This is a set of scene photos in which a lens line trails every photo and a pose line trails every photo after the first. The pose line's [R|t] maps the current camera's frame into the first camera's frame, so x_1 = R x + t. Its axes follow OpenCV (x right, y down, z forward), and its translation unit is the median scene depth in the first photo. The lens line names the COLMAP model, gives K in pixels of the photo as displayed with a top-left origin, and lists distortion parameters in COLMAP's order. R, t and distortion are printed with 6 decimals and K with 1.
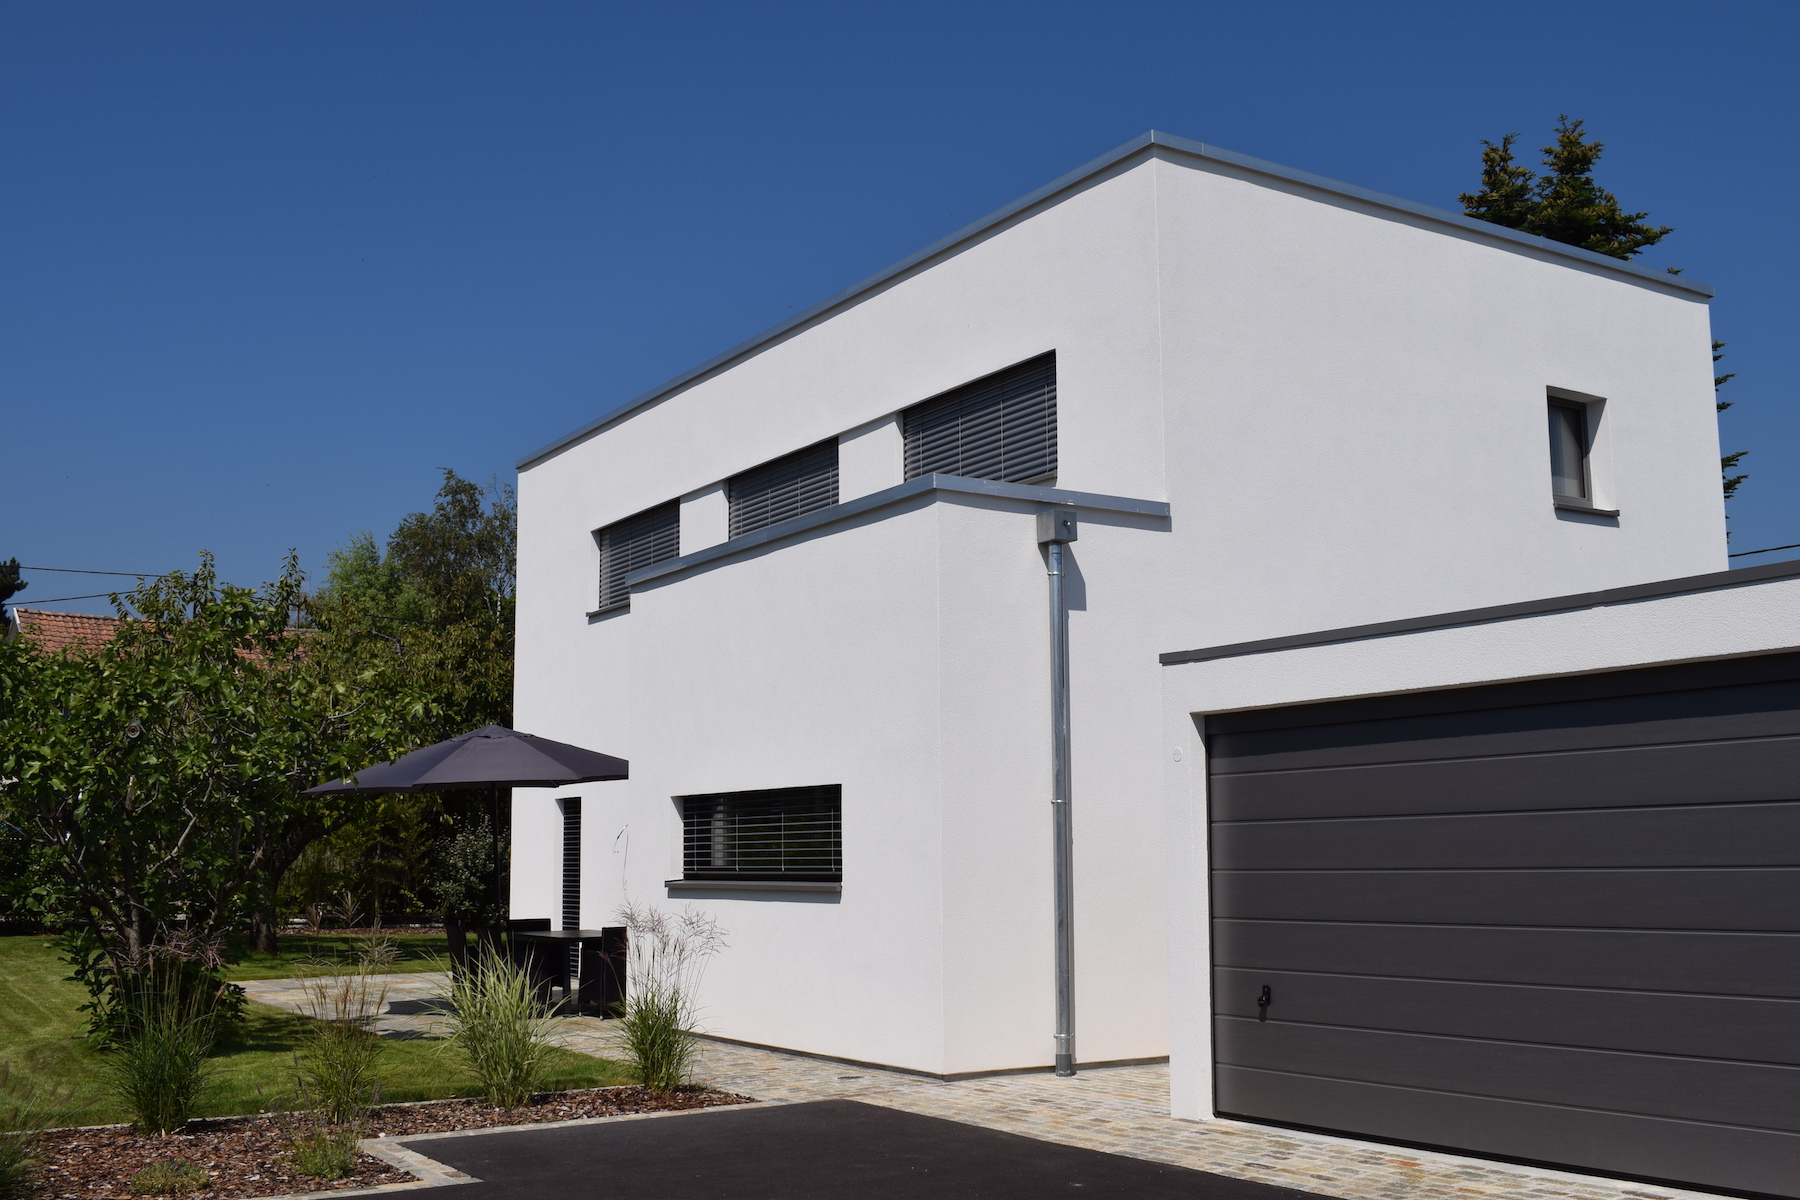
lens RADIAL K [[1834.3, 0, 900.0], [0, 1834.3, 600.0], [0, 0, 1]] dist [-0.004019, -0.004689]
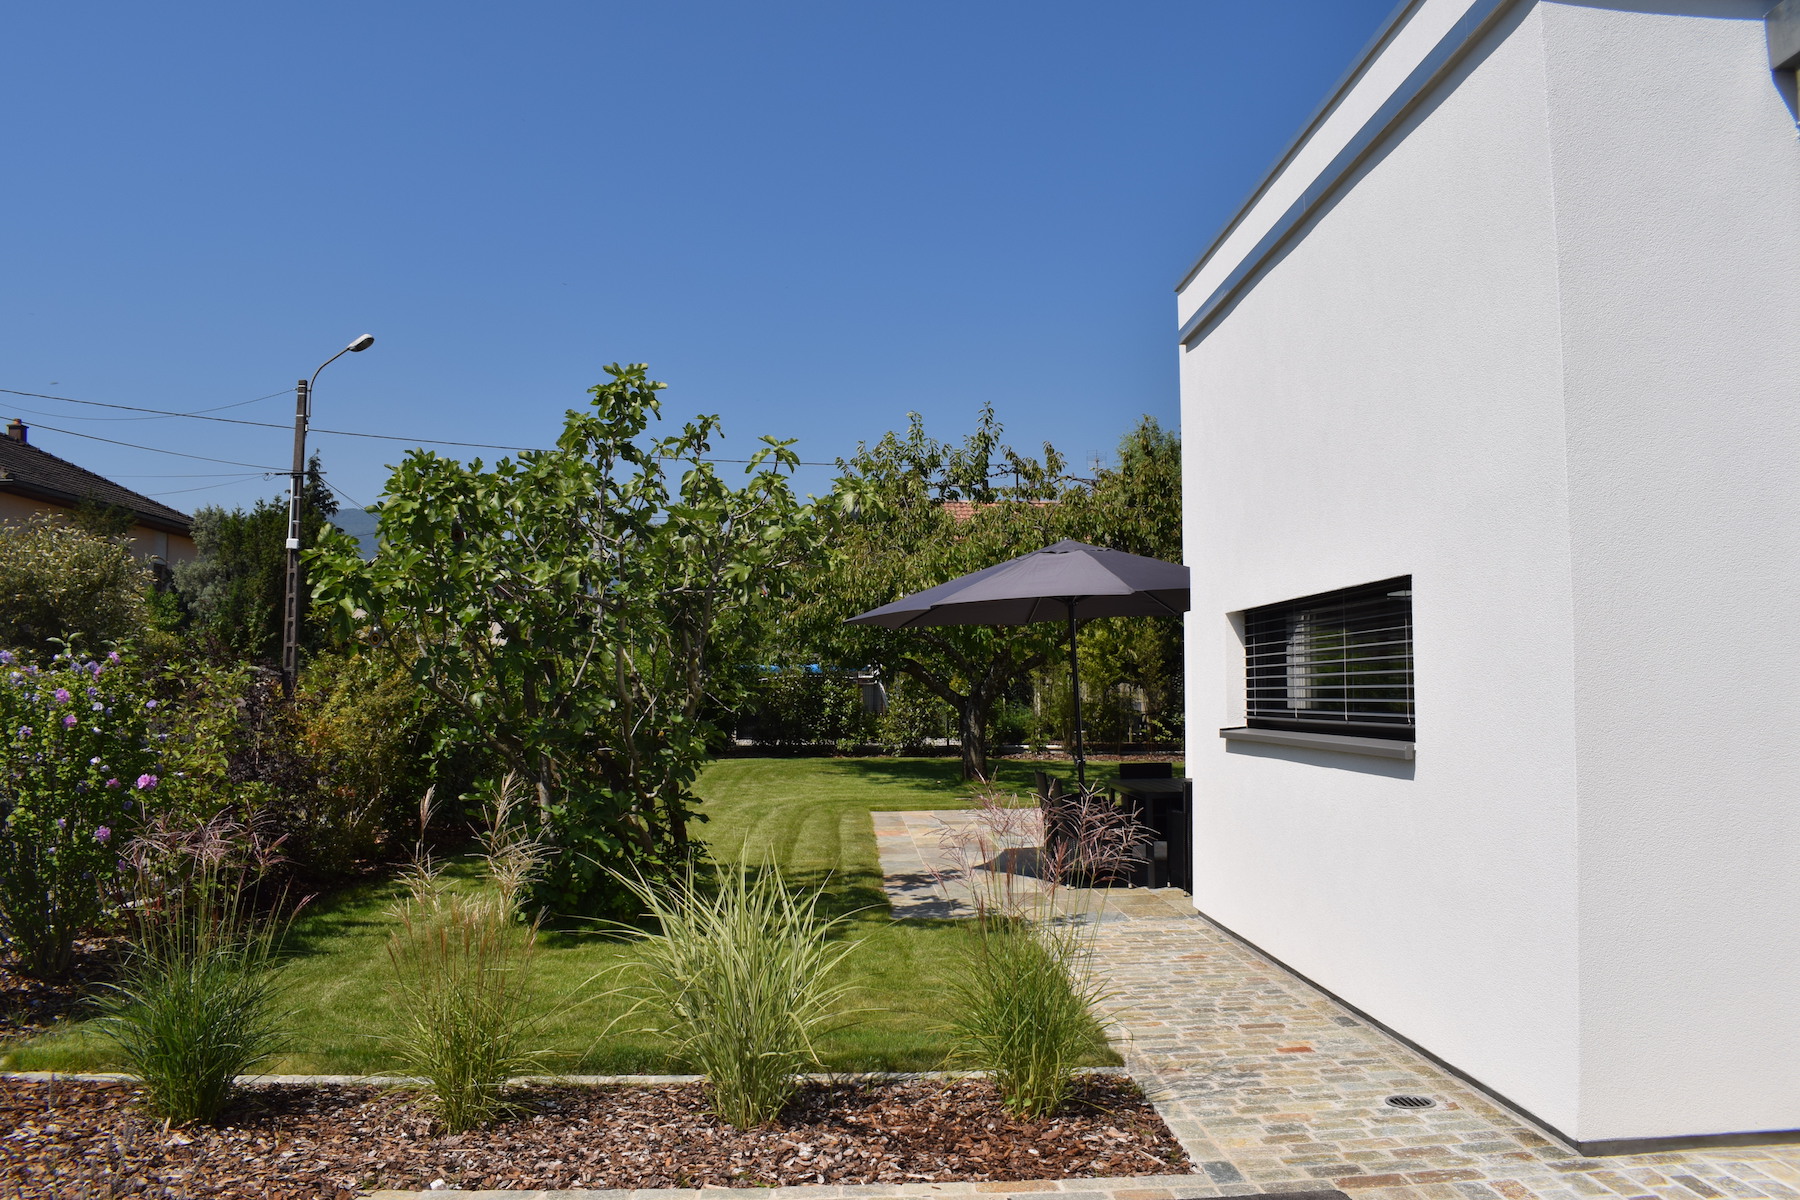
lens RADIAL K [[1398.9, 0, 900.0], [0, 1398.9, 600.0], [0, 0, 1]] dist [-0.067768, -0.003095]
pose [[0.865210, -0.031375, -0.500427, 0.040111], [0.069147, 0.995971, 0.057108, 0.061804], [0.496619, -0.084014, 0.863893, 0.462803]]
